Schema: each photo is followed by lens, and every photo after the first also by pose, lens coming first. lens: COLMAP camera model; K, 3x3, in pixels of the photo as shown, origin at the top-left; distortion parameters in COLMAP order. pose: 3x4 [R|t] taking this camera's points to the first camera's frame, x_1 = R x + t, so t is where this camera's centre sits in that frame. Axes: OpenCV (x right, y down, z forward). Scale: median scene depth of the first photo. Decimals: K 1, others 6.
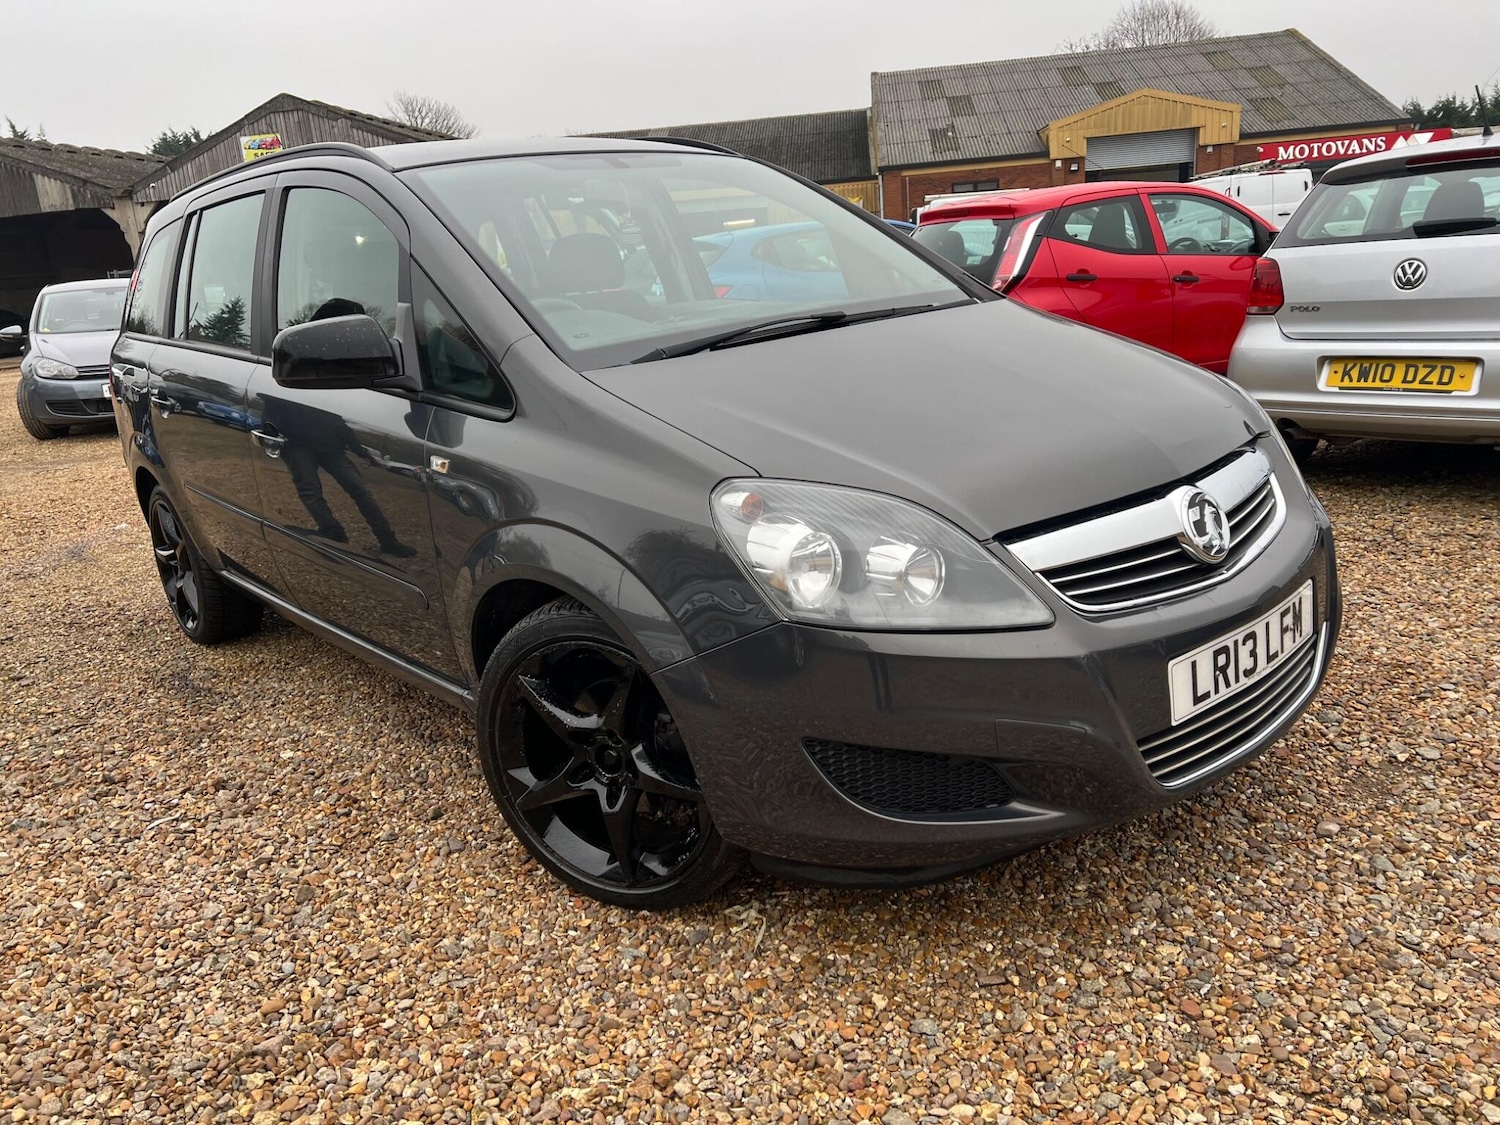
lens RADIAL K [[1119.0, 0, 745.5], [0, 1119.0, 538.7], [0, 0, 1]] dist [0.055422, -0.056168]
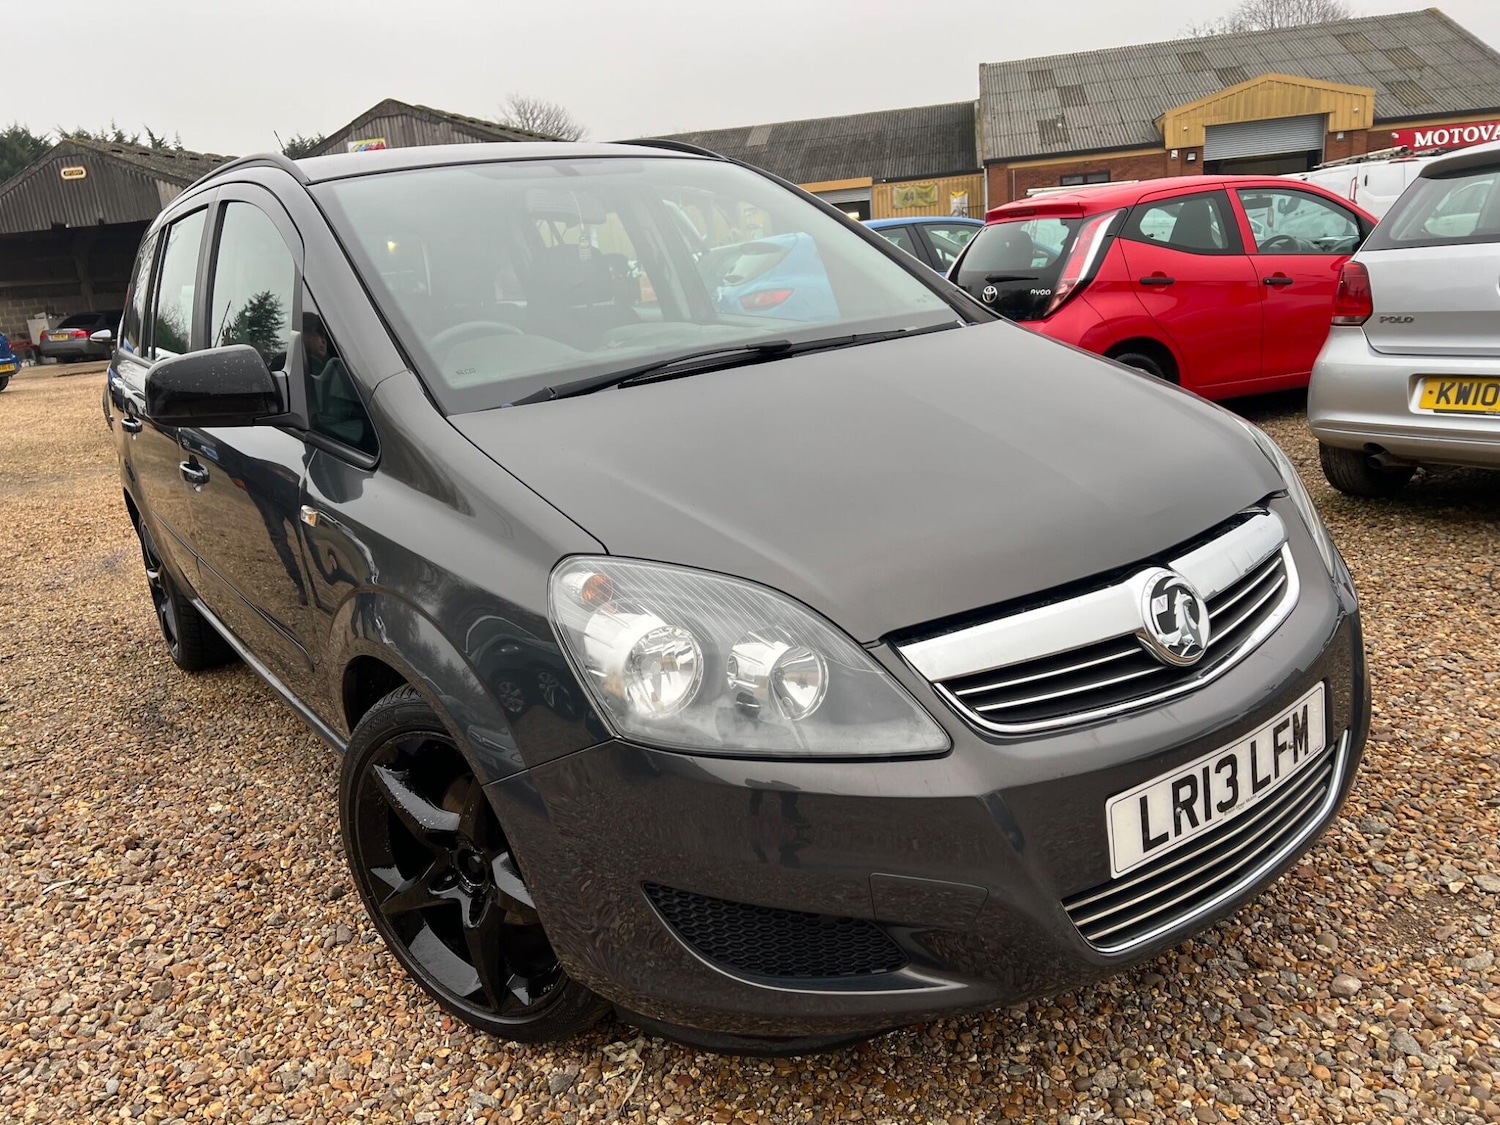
lens RADIAL K [[1125.8, 0, 732.1], [0, 1125.8, 540.2], [0, 0, 1]] dist [0.061544, -0.065199]
pose [[0.995316, 0.016614, -0.095238, 0.149206], [-0.016449, 0.999862, 0.002522, -0.056410], [0.095266, -0.000944, 0.995451, 0.145158]]
